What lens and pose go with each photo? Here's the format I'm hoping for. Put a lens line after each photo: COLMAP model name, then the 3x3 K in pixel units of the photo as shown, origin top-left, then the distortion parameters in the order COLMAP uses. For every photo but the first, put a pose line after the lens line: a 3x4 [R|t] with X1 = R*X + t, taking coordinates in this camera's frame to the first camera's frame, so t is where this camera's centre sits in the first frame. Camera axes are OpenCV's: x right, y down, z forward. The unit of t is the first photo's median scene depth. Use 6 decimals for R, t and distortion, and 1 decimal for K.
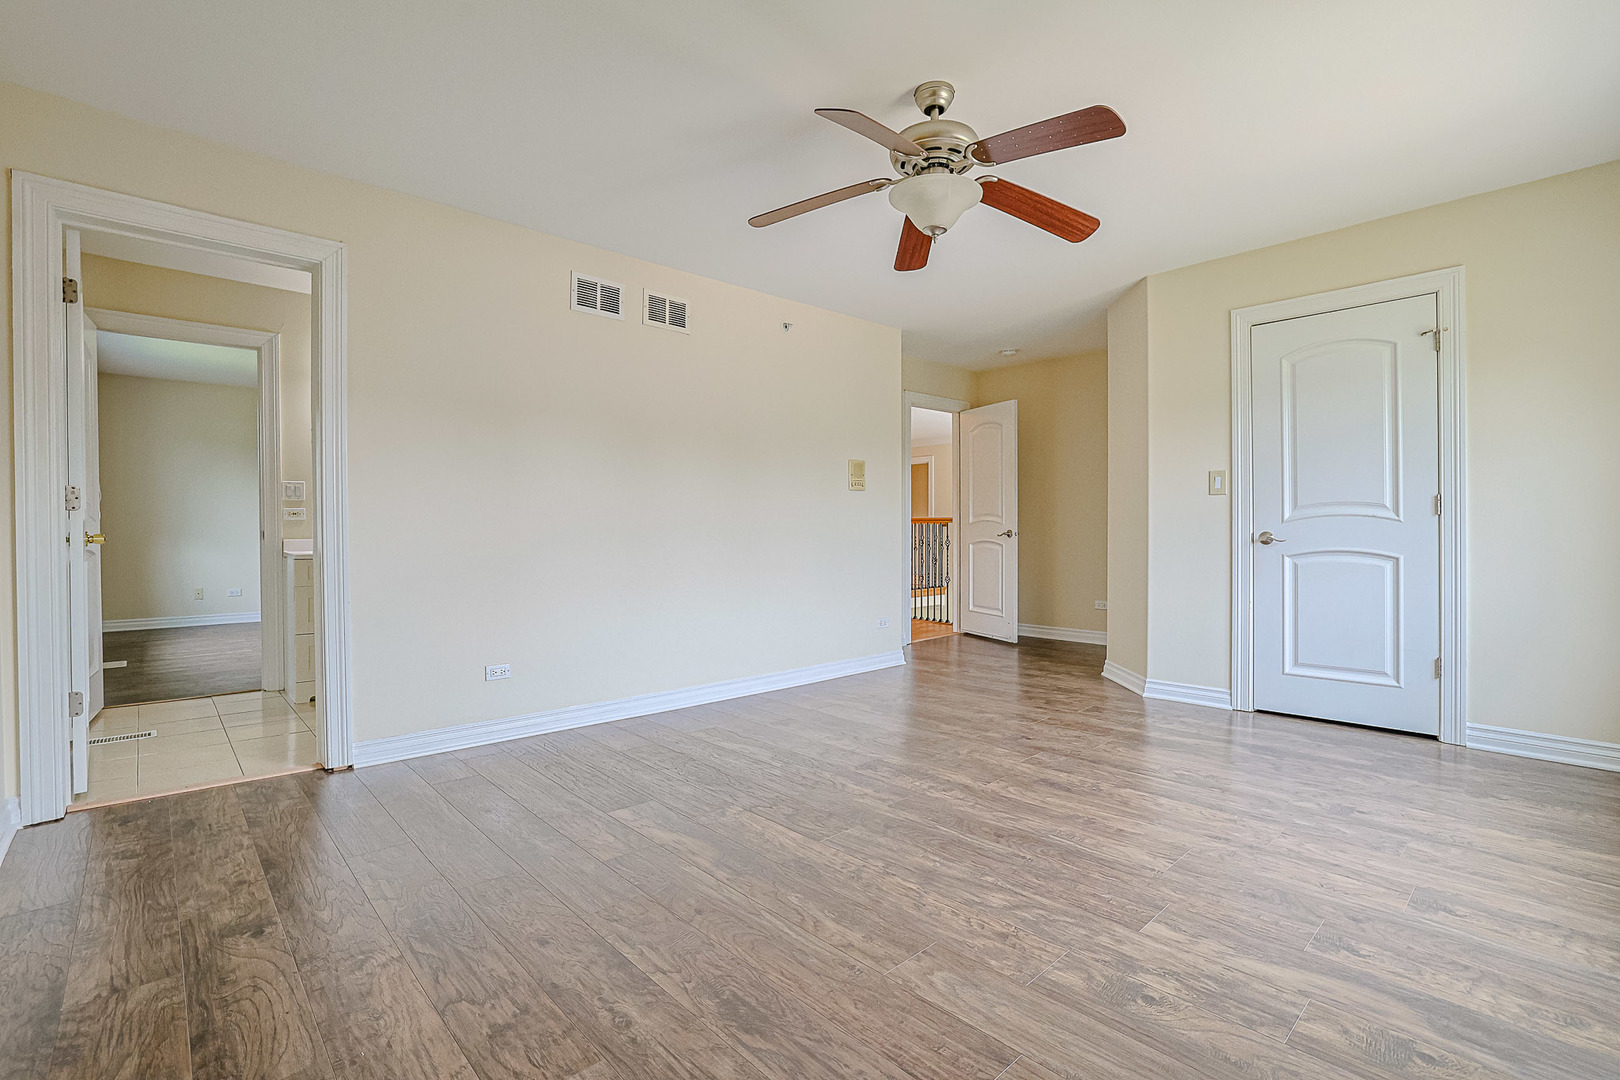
lens RADIAL K [[724.6, 0, 812.1], [0, 724.6, 535.4], [0, 0, 1]] dist [-0.000601, -0.000026]
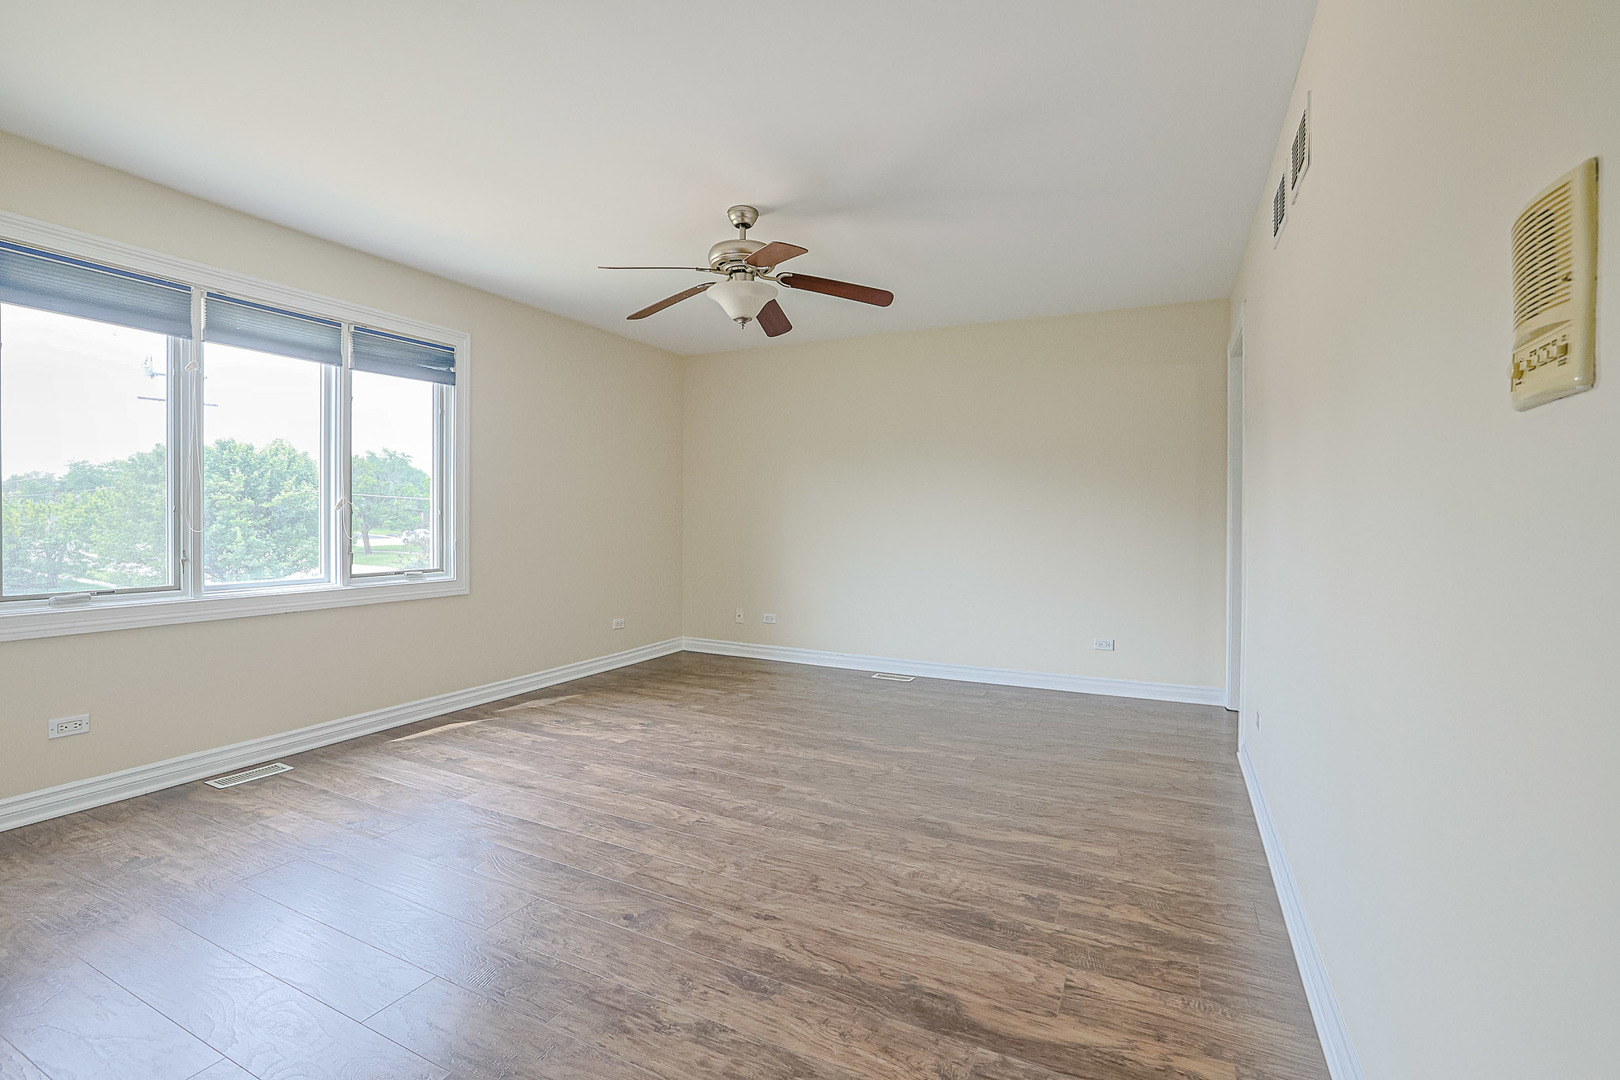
lens RADIAL K [[724.6, 0, 808.8], [0, 724.6, 523.9], [0, 0, 1]] dist [-0.000601, -0.000026]
pose [[-0.932725, -0.001588, -0.360585, 0.543275], [-0.009517, 0.999750, 0.020214, -0.083694], [0.360463, 0.022285, -0.932507, 2.321102]]
